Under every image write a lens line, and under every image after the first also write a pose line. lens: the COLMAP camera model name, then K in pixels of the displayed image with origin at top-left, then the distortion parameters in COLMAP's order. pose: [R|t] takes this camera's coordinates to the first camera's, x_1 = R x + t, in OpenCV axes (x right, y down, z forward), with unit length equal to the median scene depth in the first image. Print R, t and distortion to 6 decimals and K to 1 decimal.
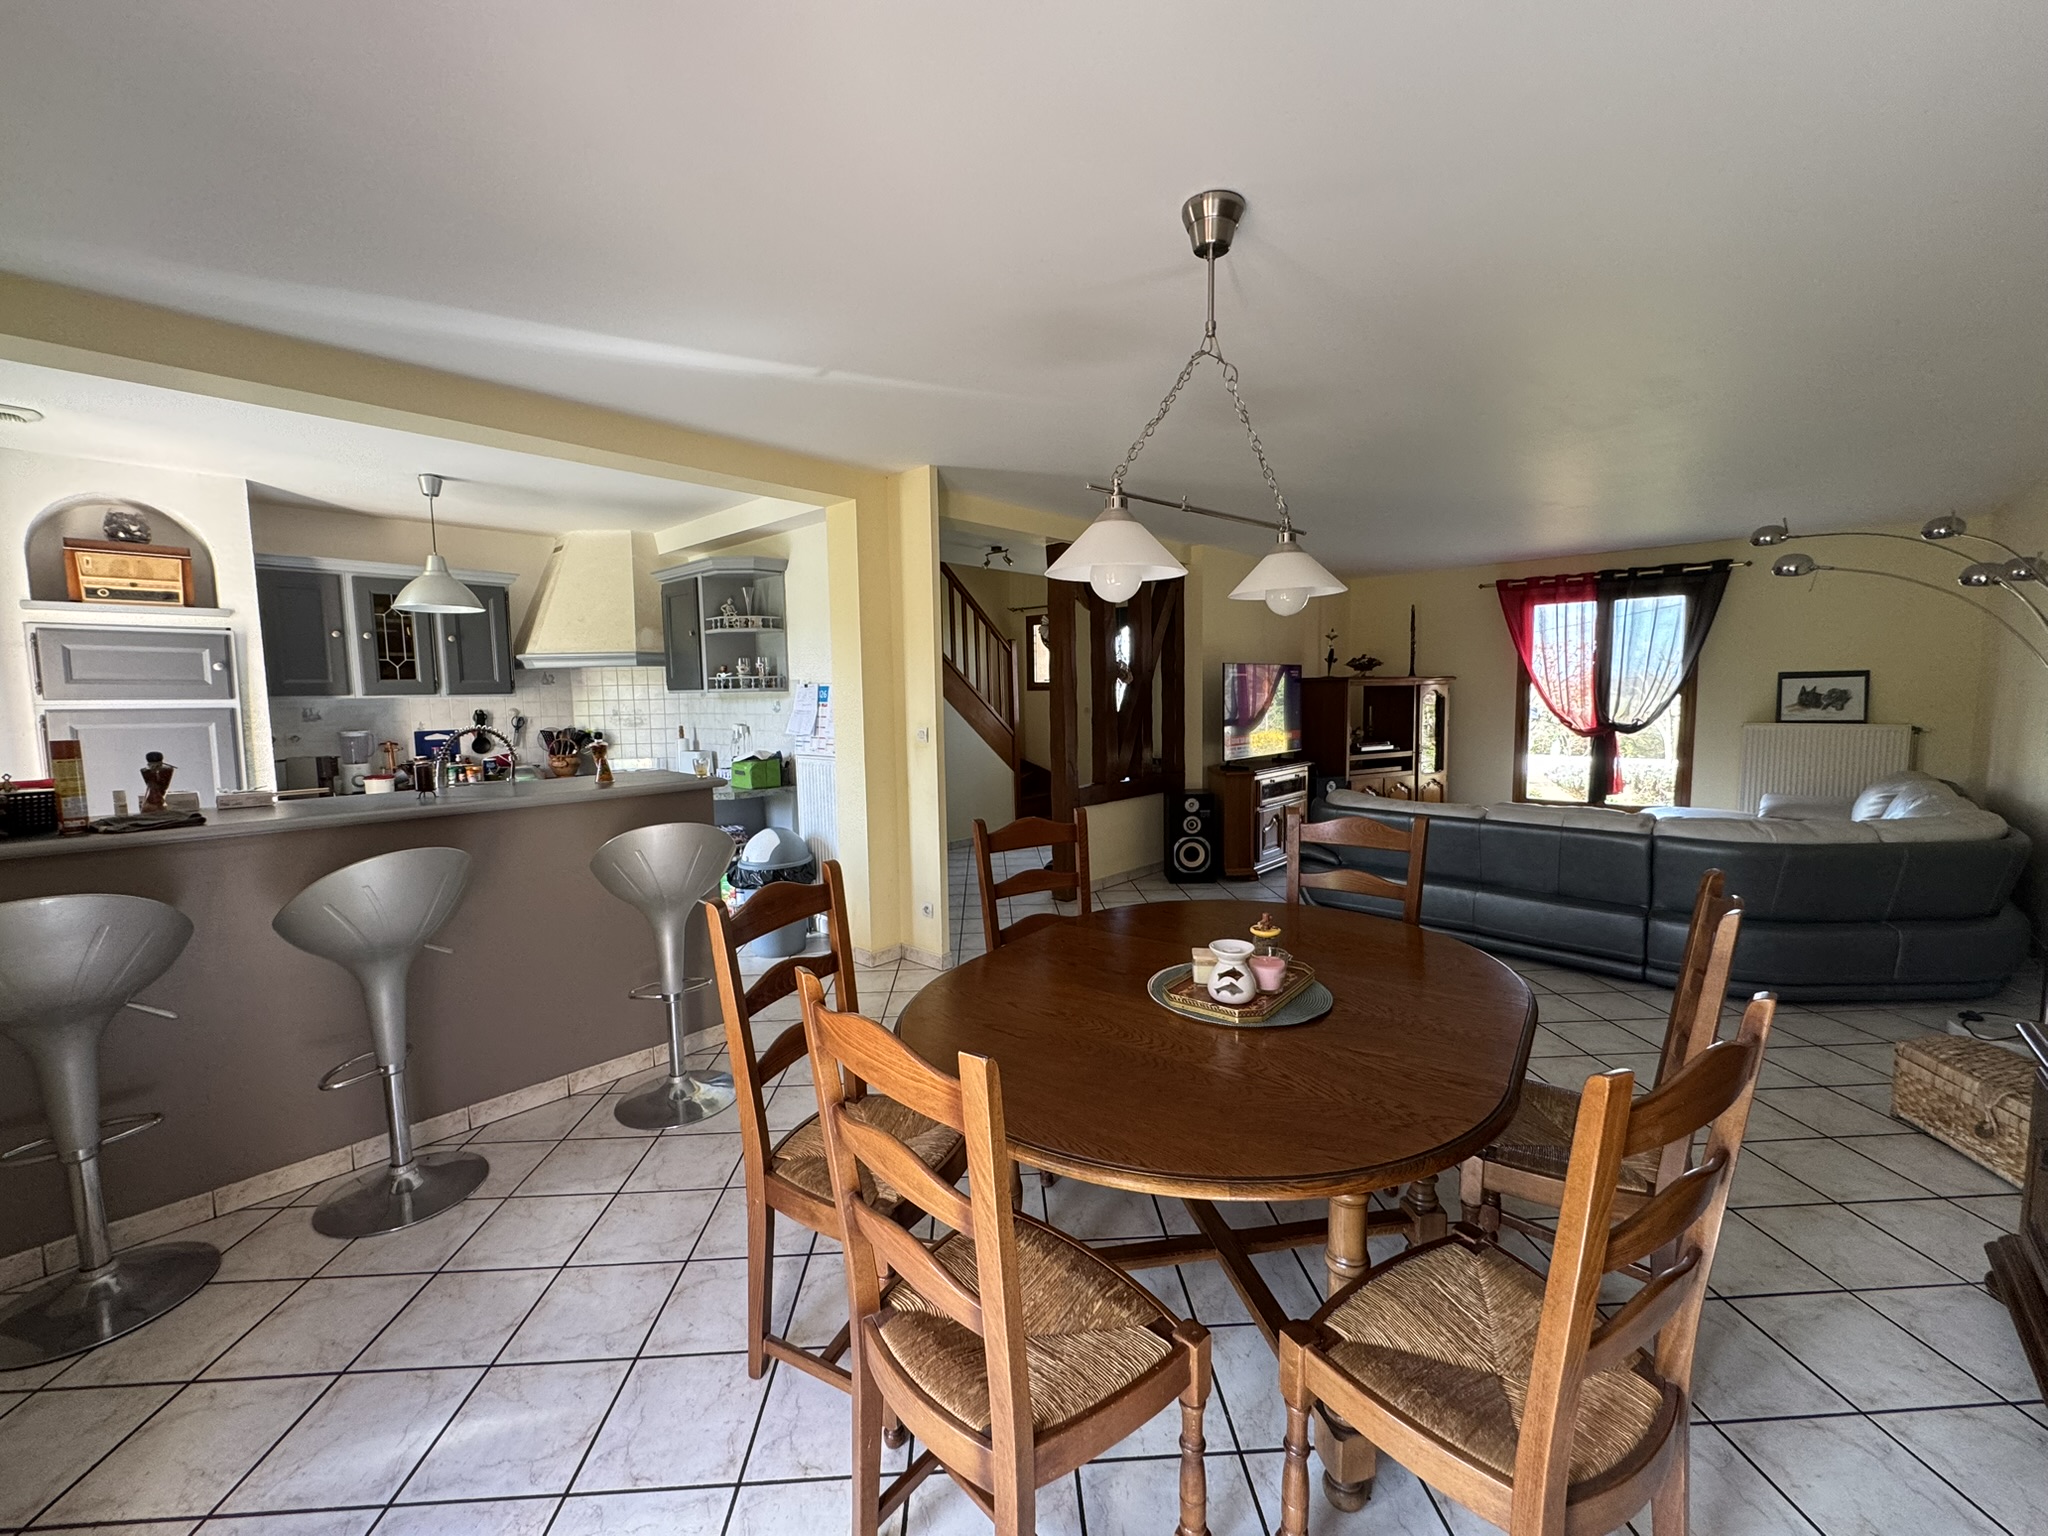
lens RADIAL K [[833.5, 0, 1034.3], [0, 833.5, 769.5], [0, 0, 1]] dist [-0.001404, -0.000079]
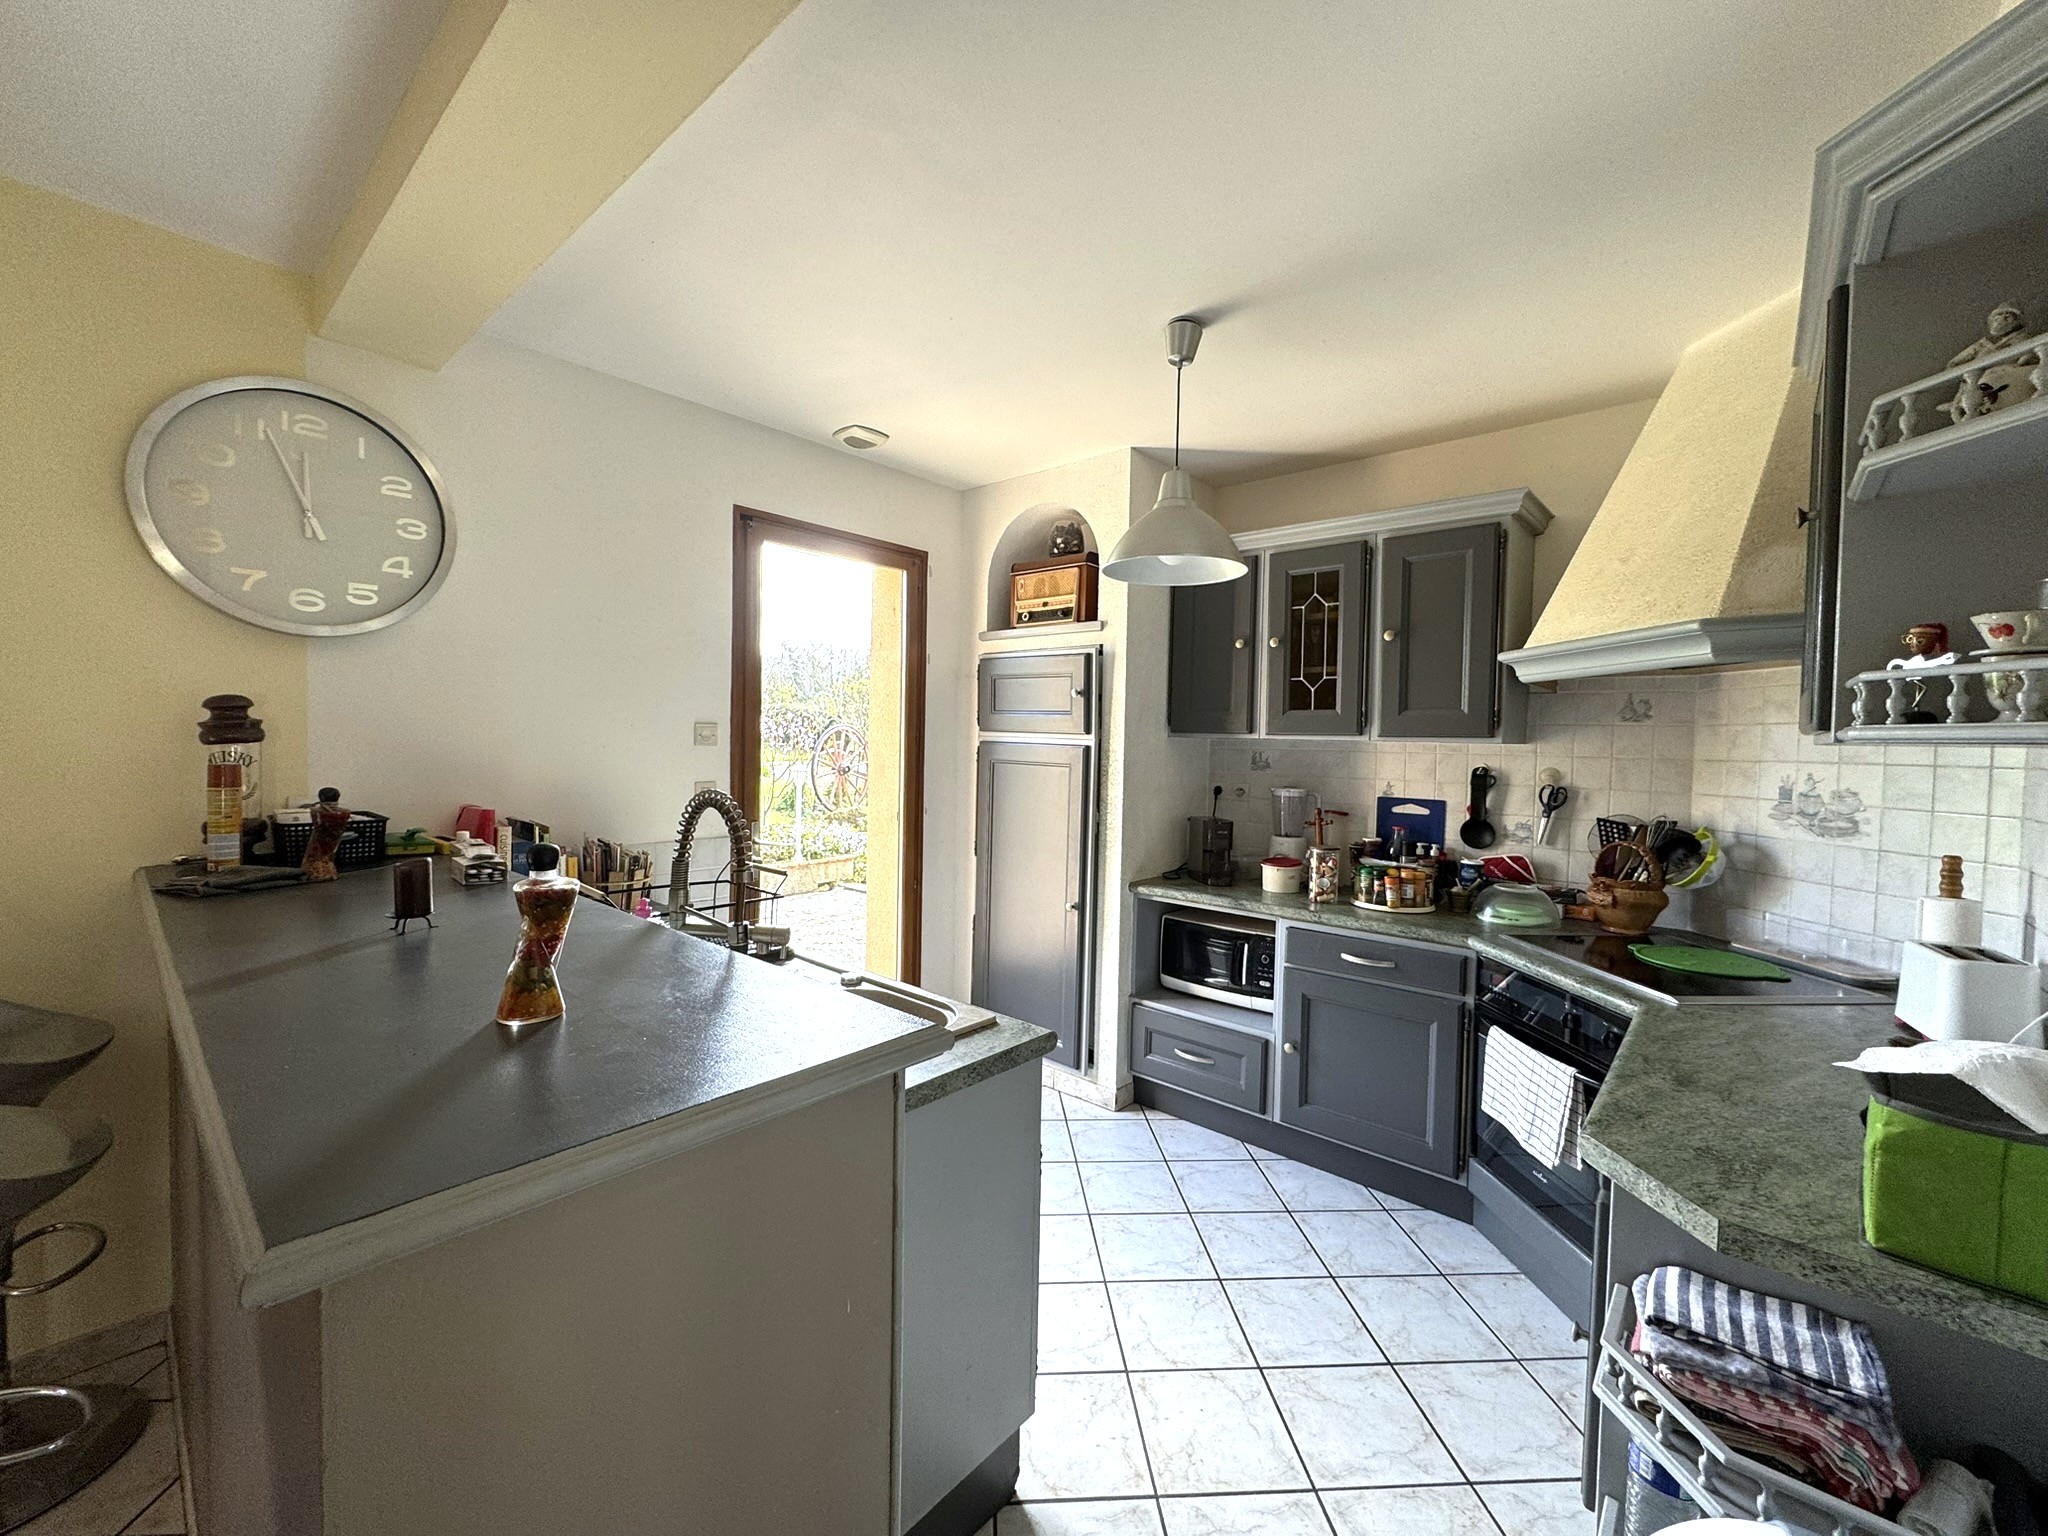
lens RADIAL K [[833.5, 0, 1025.5], [0, 833.5, 768.7], [0, 0, 1]] dist [-0.001404, -0.000079]
pose [[0.009535, 0.048575, -0.998774, -0.141034], [-0.116701, 0.992048, 0.047134, -0.066427], [0.993121, 0.116108, 0.015128, 0.753109]]
